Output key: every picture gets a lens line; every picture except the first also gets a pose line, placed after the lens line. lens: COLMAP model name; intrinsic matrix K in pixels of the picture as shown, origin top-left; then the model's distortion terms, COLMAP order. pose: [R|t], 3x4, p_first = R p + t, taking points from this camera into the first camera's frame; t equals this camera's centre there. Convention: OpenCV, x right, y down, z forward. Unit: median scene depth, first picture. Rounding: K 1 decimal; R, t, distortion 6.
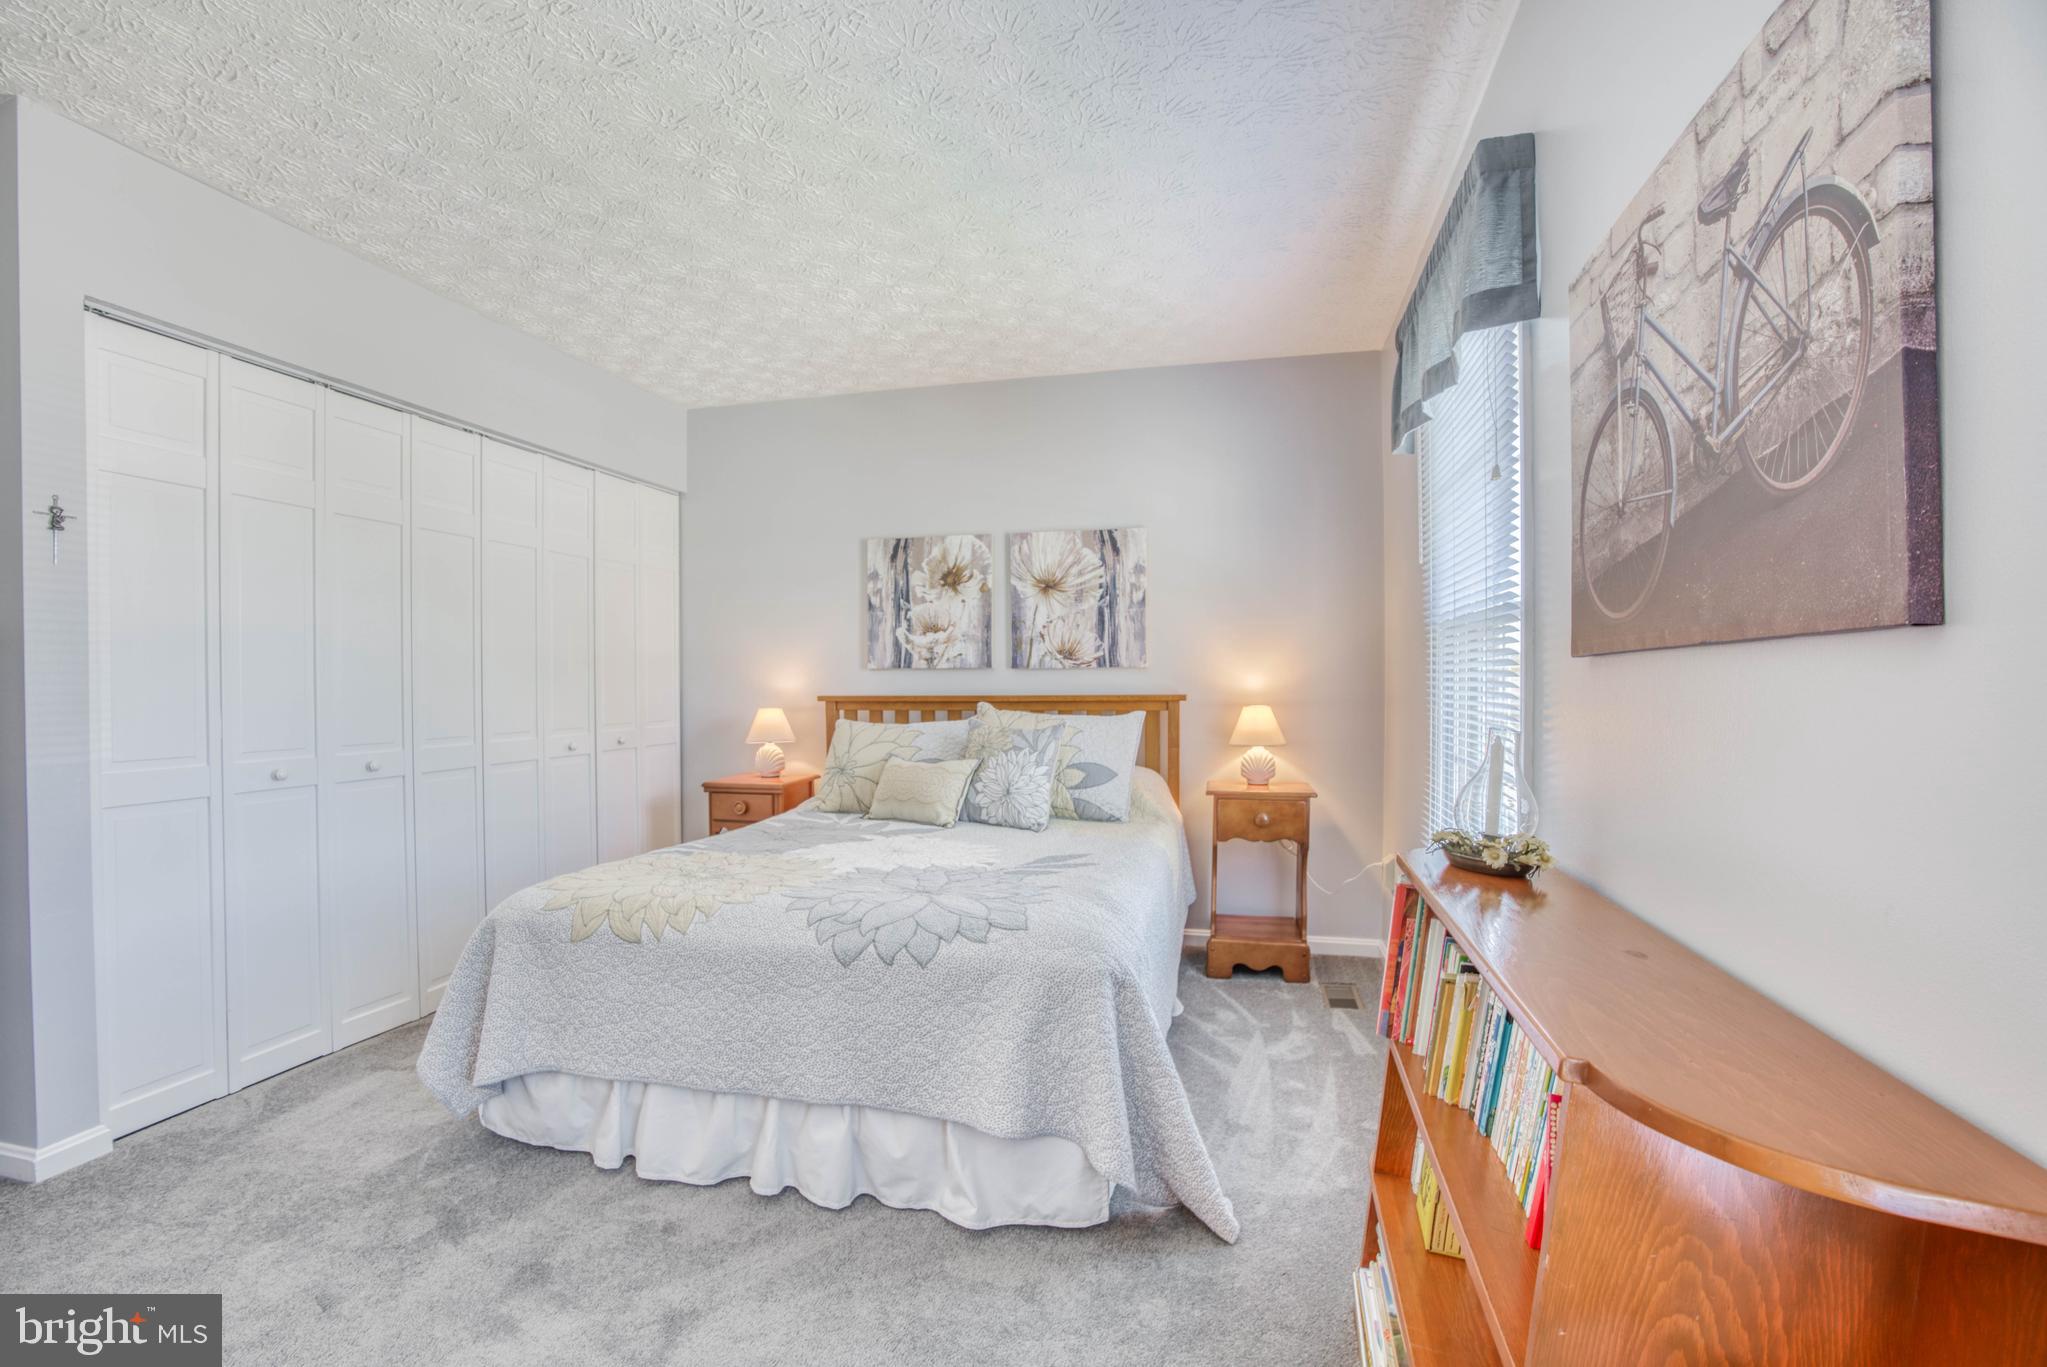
lens RADIAL K [[948.2, 0, 1025.4], [0, 948.2, 687.1], [0, 0, 1]] dist [-0.027002, 0.000763]
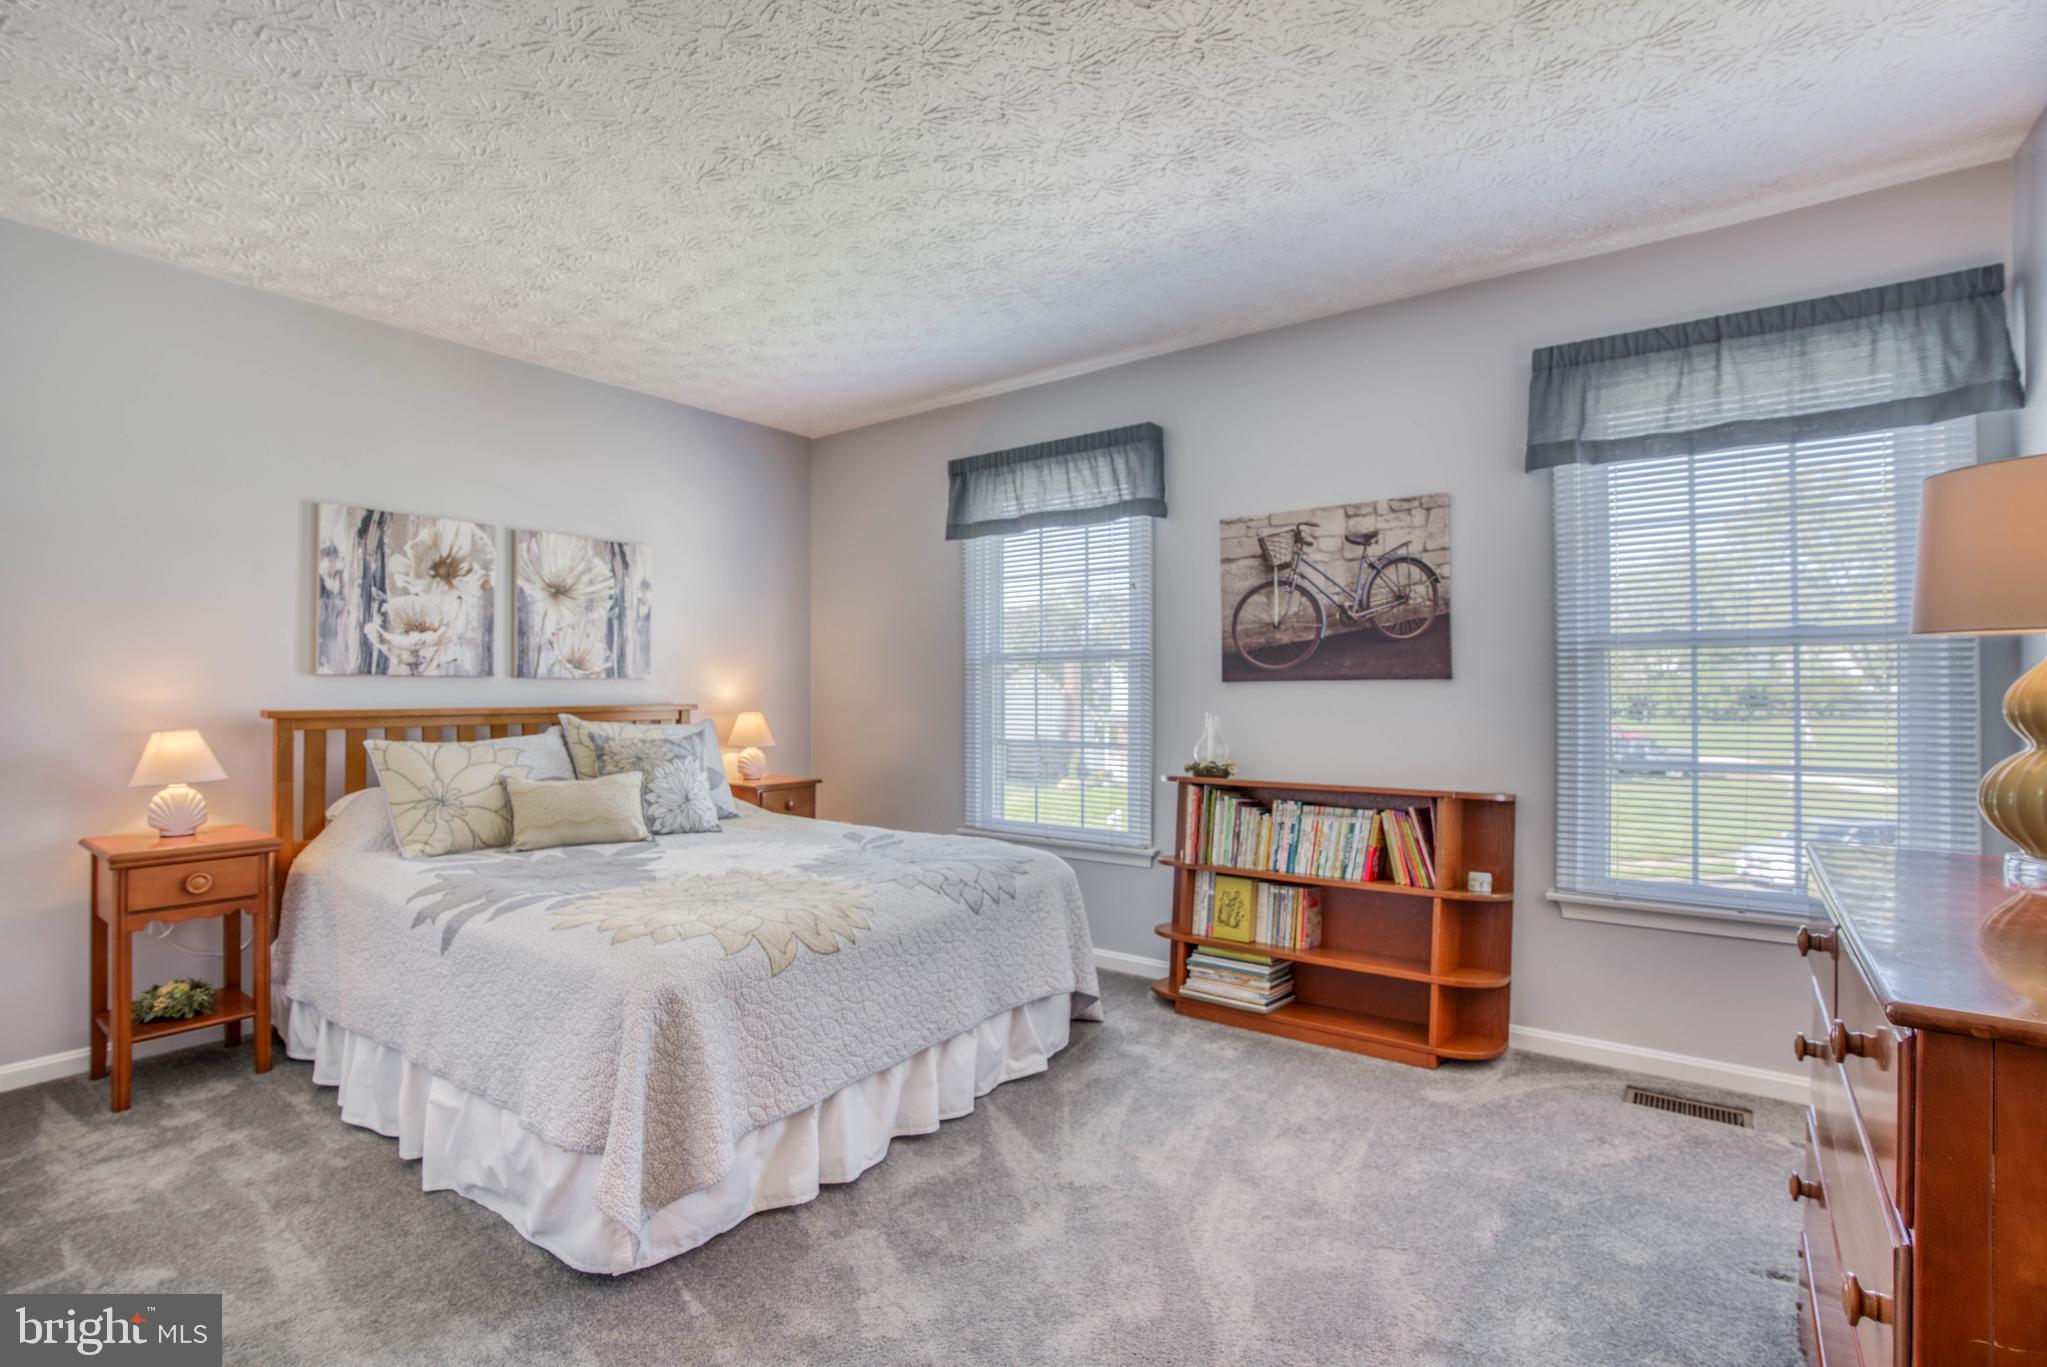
lens RADIAL K [[948.2, 0, 1023.2], [0, 948.2, 688.5], [0, 0, 1]] dist [-0.027002, 0.000763]
pose [[0.384655, 0.006924, 0.923035, -0.661918], [0.004157, 0.999949, -0.009234, 0.000992], [-0.923051, 0.007389, 0.384606, 0.209692]]
